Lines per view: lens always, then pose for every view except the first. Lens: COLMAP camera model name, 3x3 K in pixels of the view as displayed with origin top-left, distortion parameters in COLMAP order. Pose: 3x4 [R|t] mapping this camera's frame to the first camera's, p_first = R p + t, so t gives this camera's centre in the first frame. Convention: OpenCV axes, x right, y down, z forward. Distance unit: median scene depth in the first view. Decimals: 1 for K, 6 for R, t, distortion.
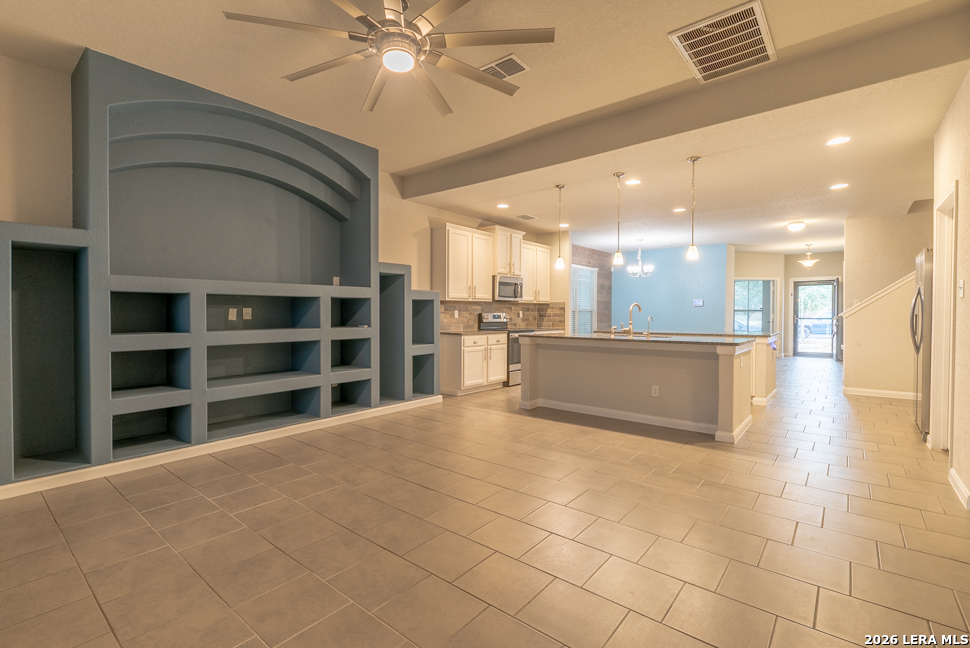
lens RADIAL K [[440.1, 0, 484.1], [0, 440.1, 320.3], [0, 0, 1]] dist [0.022575, 0.000176]
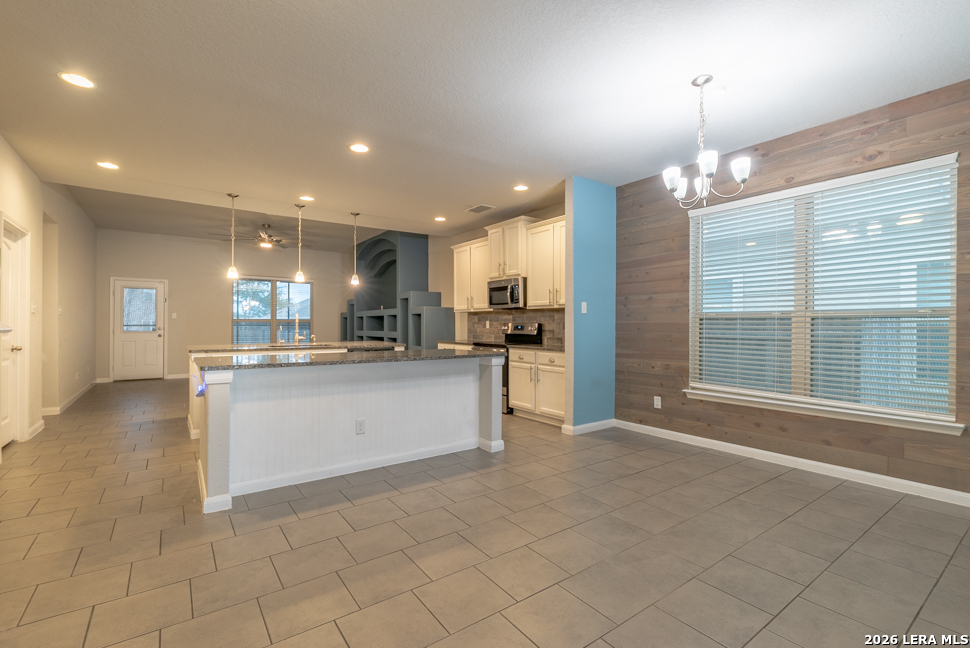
lens RADIAL K [[435.4, 0, 482.3], [0, 435.4, 322.9], [0, 0, 1]] dist [0.016912, -0.011214]
pose [[-0.258727, -0.002910, -0.965946, 0.884152], [-0.017038, 0.999854, 0.001551, -0.018422], [0.965800, 0.016860, -0.258738, 1.208999]]
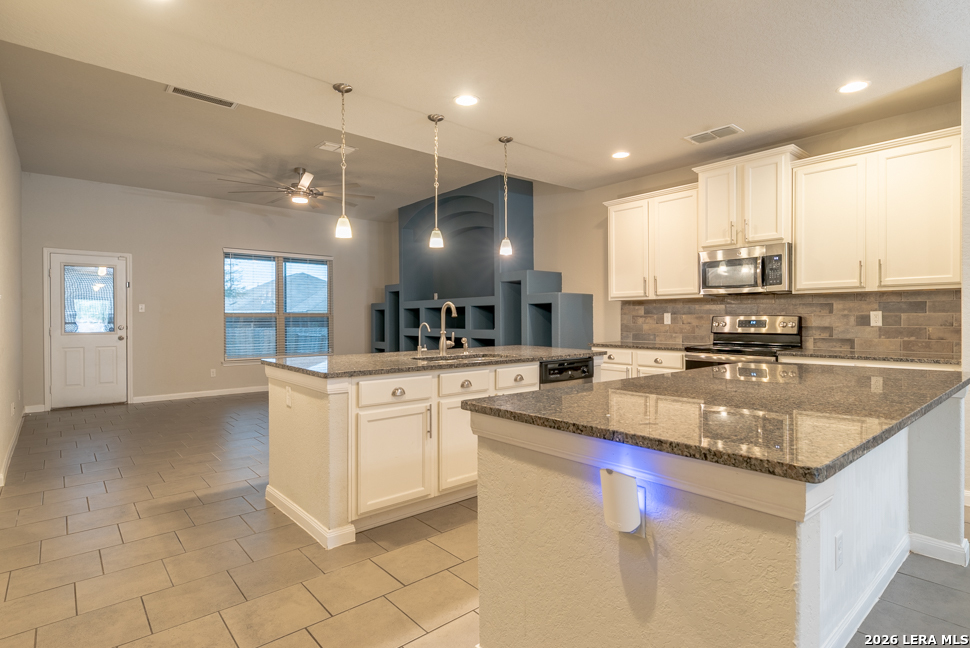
lens RADIAL K [[494.6, 0, 483.0], [0, 494.6, 321.7], [0, 0, 1]] dist [0.000577, -0.001507]
pose [[-0.169580, 0.007717, -0.985486, 0.716117], [-0.011814, 0.999882, 0.009863, -0.012893], [0.985446, 0.013315, -0.169469, 0.821575]]
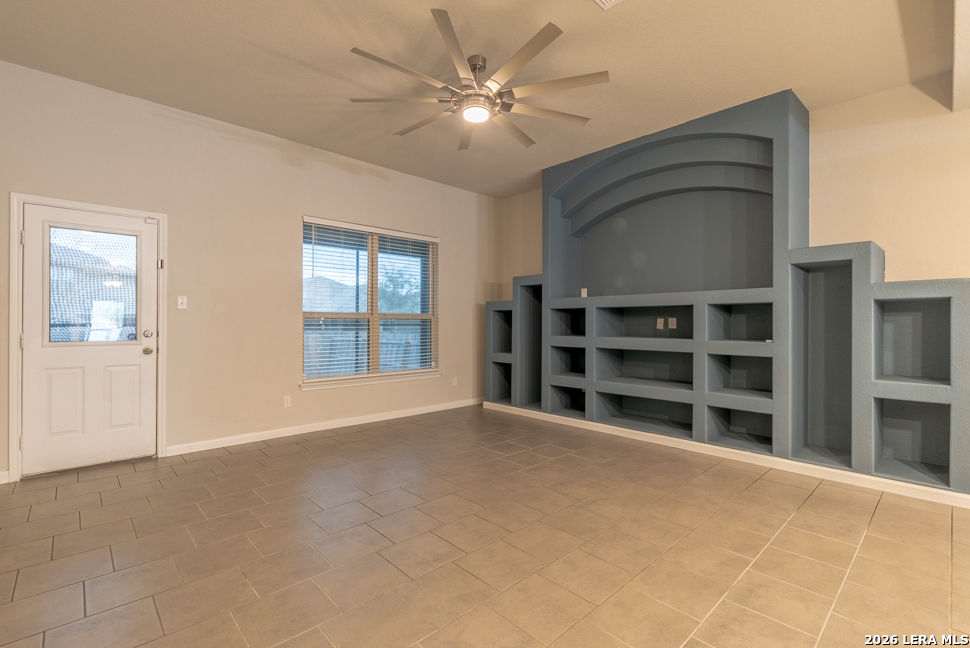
lens RADIAL K [[440.9, 0, 487.4], [0, 440.9, 323.1], [0, 0, 1]] dist [-0.006409, -0.000585]
pose [[-0.121934, 0.000806, -0.992538, 0.356967], [-0.019744, 0.999800, 0.003238, -0.006056], [0.992342, 0.019992, -0.121894, 0.429298]]
